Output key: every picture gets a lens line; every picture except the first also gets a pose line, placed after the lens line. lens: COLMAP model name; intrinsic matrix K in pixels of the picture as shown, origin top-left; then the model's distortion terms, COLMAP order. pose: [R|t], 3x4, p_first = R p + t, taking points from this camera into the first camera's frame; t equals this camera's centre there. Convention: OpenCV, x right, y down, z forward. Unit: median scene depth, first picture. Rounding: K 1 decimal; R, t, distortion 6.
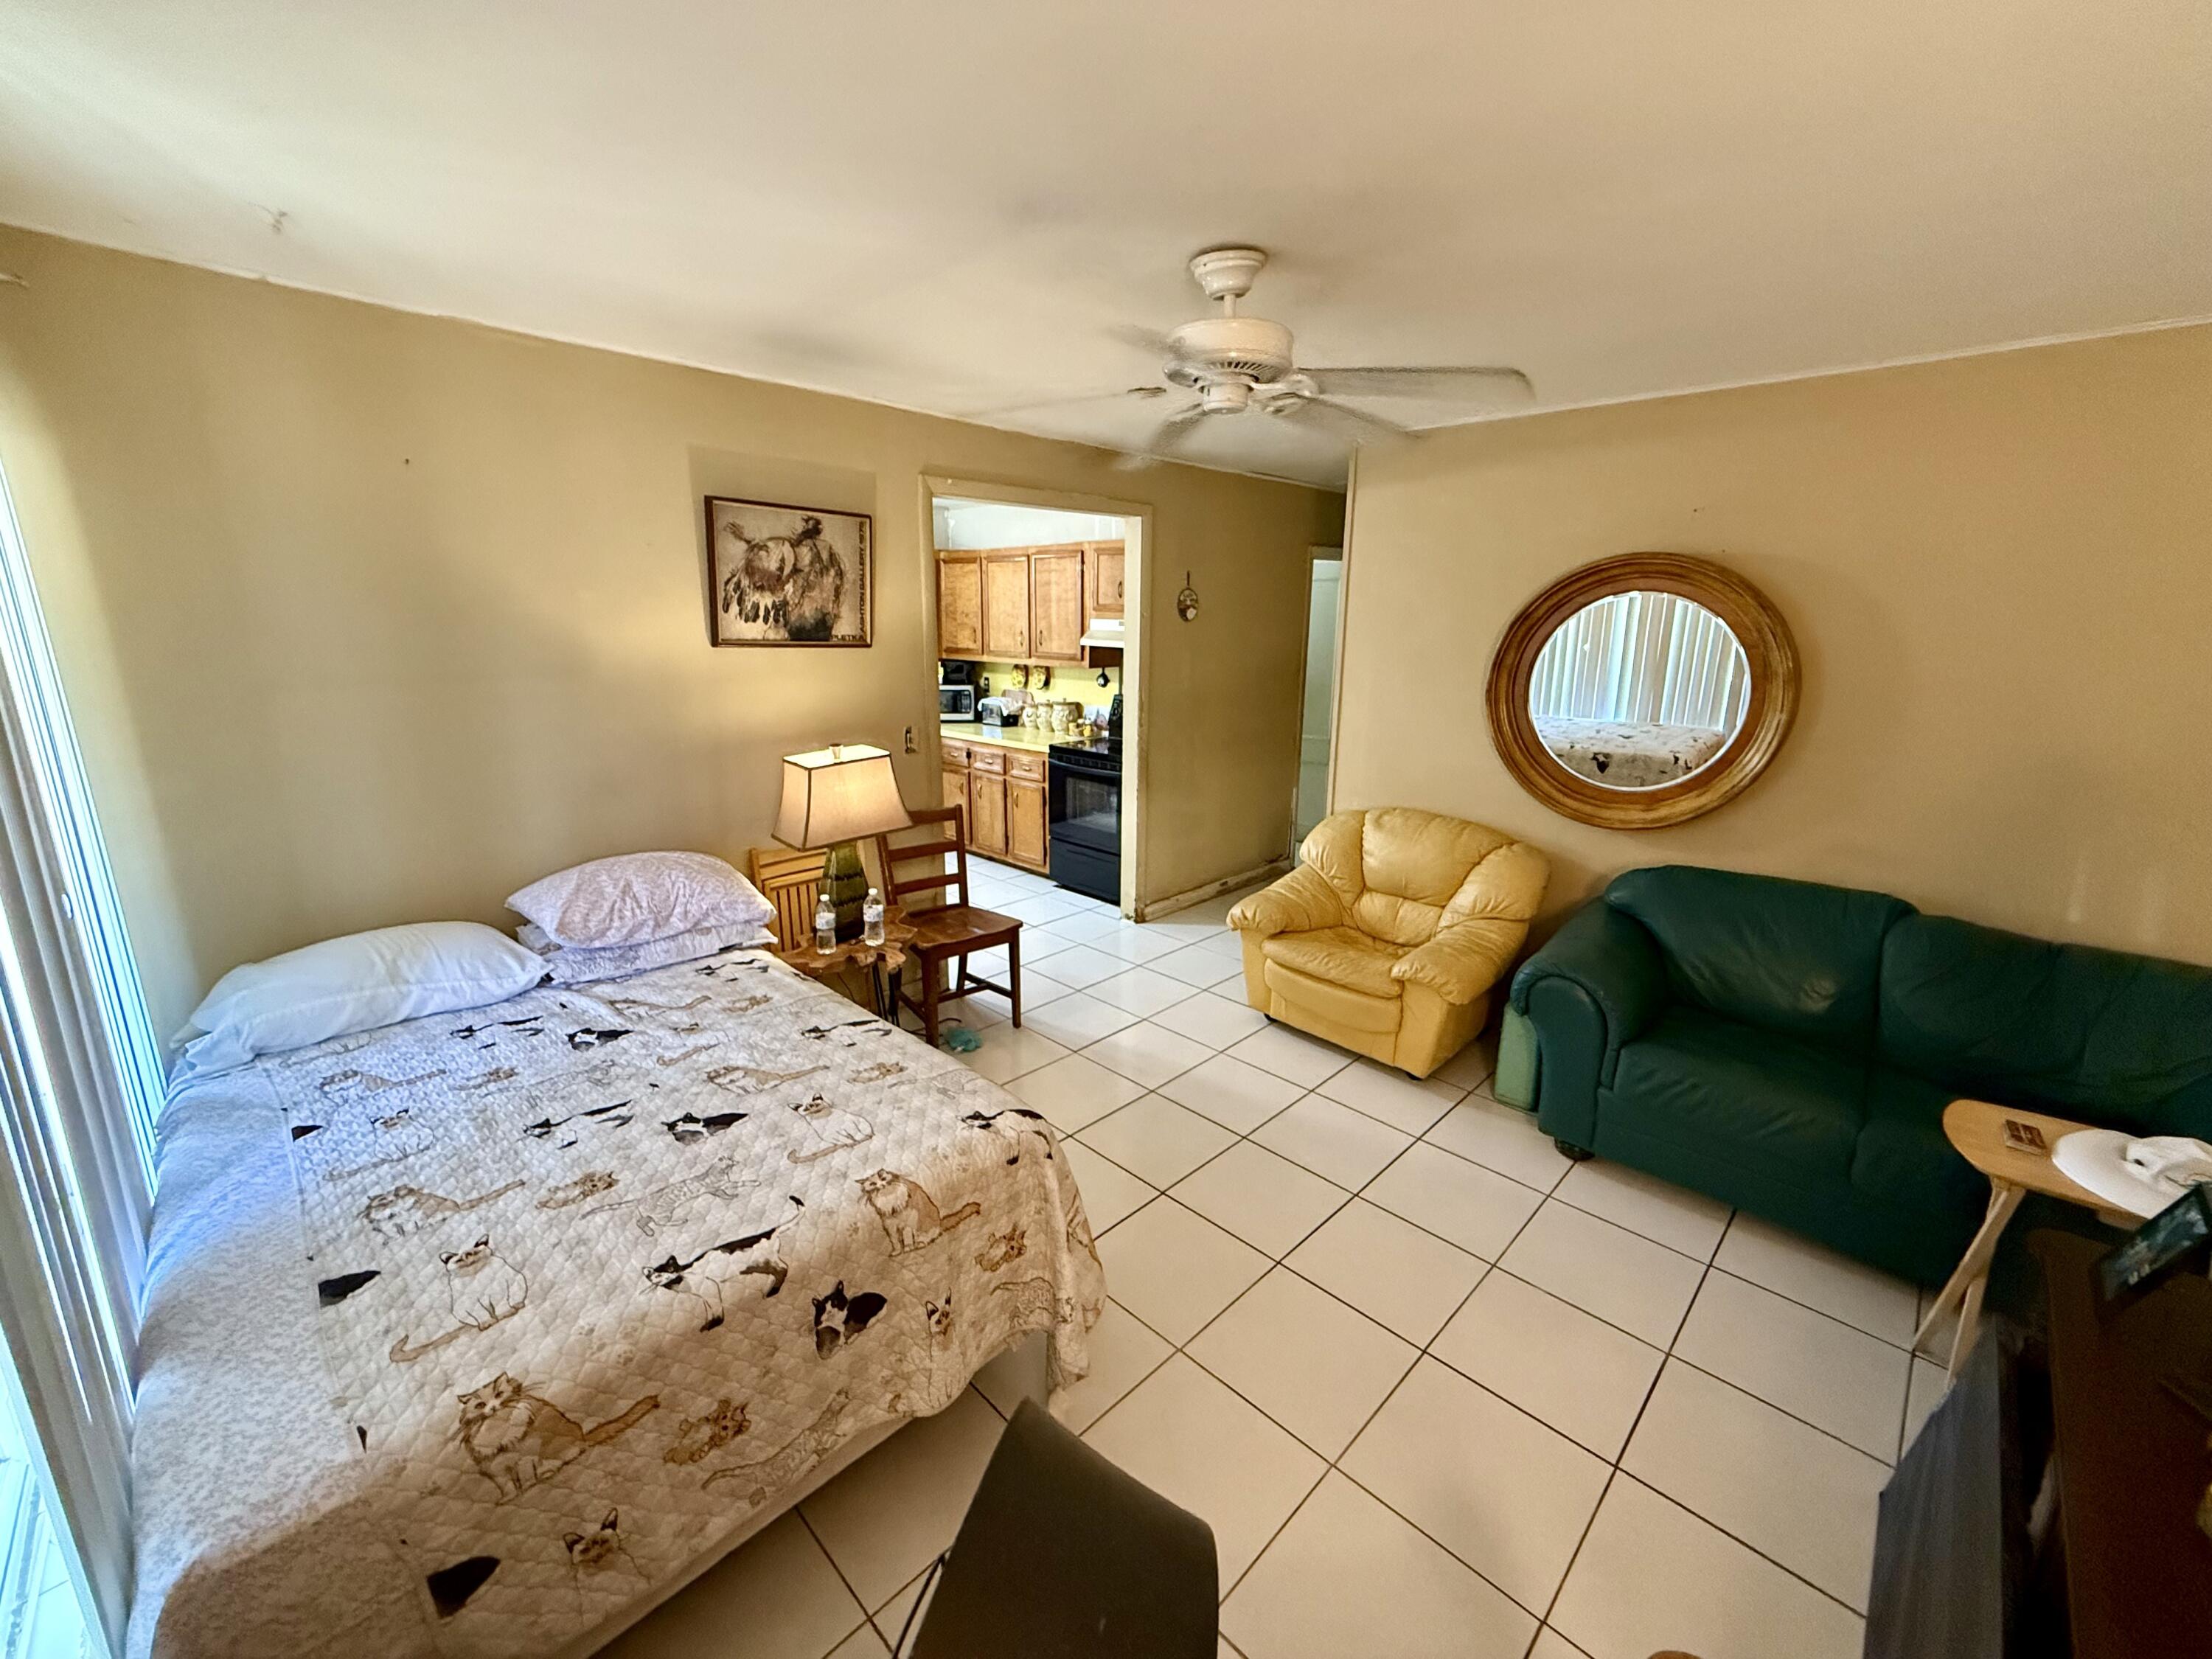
lens RADIAL K [[886.3, 0, 1092.6], [0, 886.3, 822.6], [0, 0, 1]] dist [-0.001794, 0.002189]
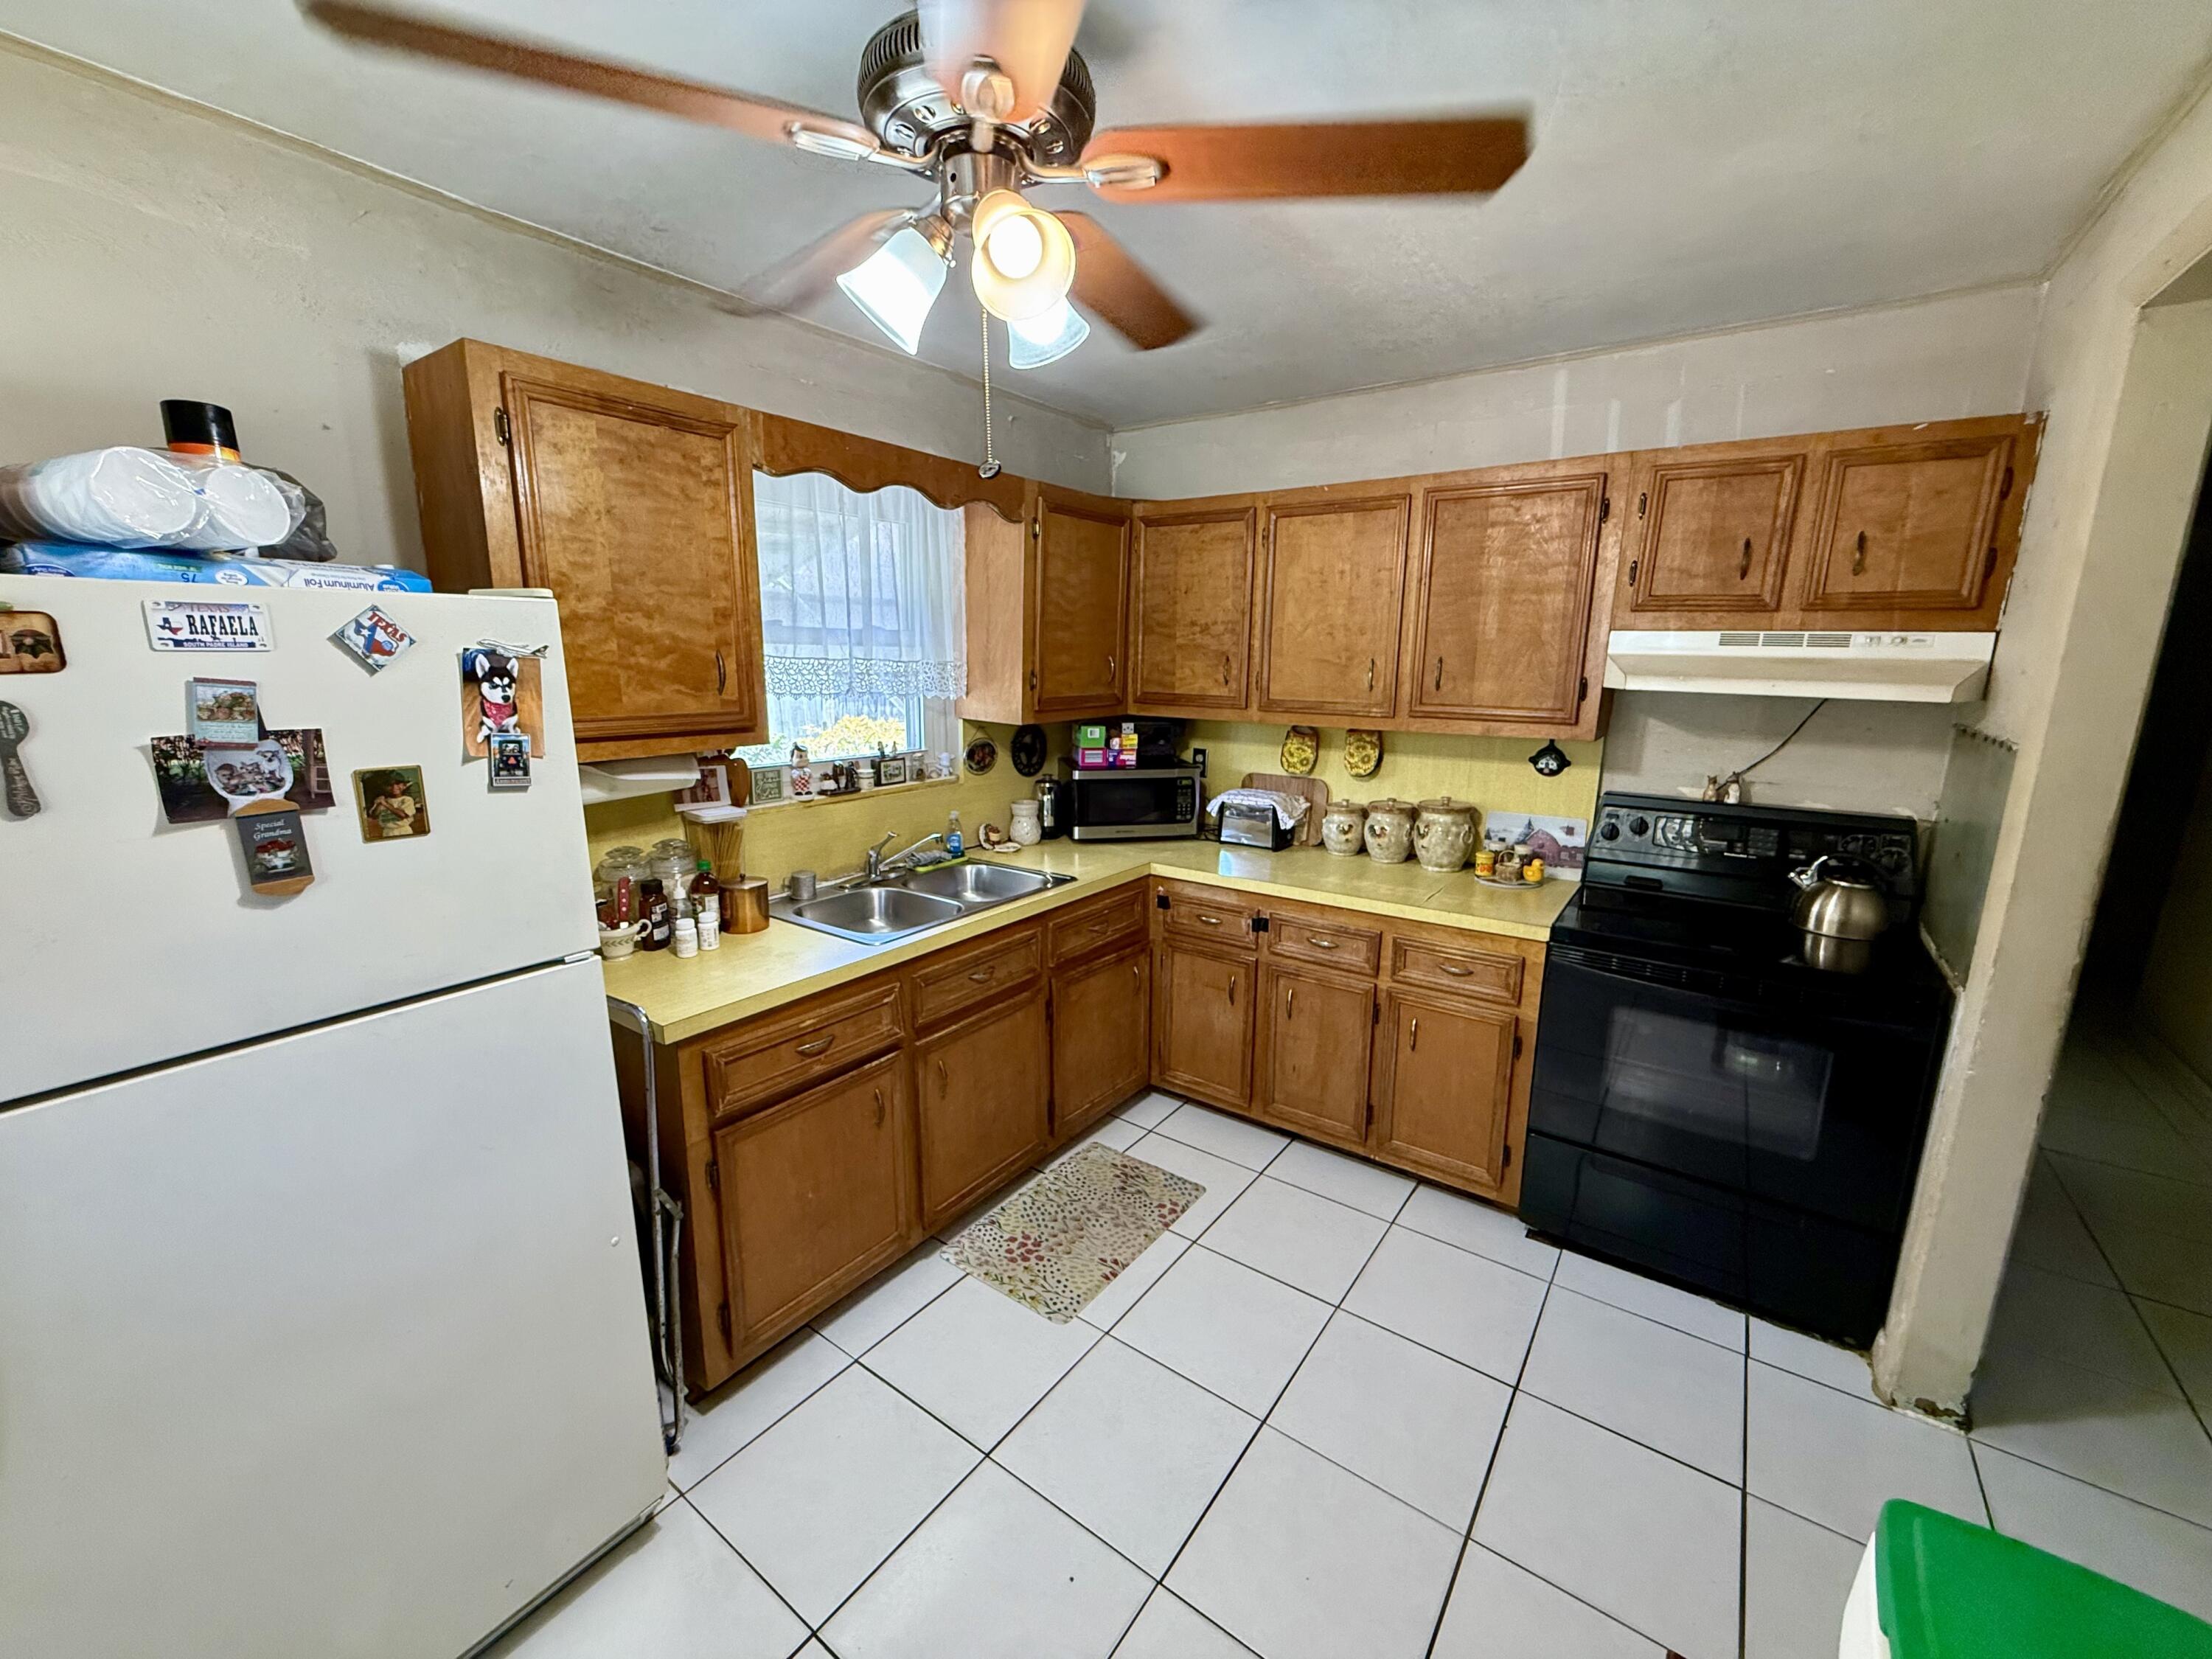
lens RADIAL K [[886.3, 0, 1119.3], [0, 886.3, 830.6], [0, 0, 1]] dist [-0.001794, 0.002189]
pose [[0.985906, -0.038800, 0.162741, -0.283602], [0.043380, 0.998754, -0.024679, -0.116360], [-0.161580, 0.031391, 0.986360, 0.545511]]
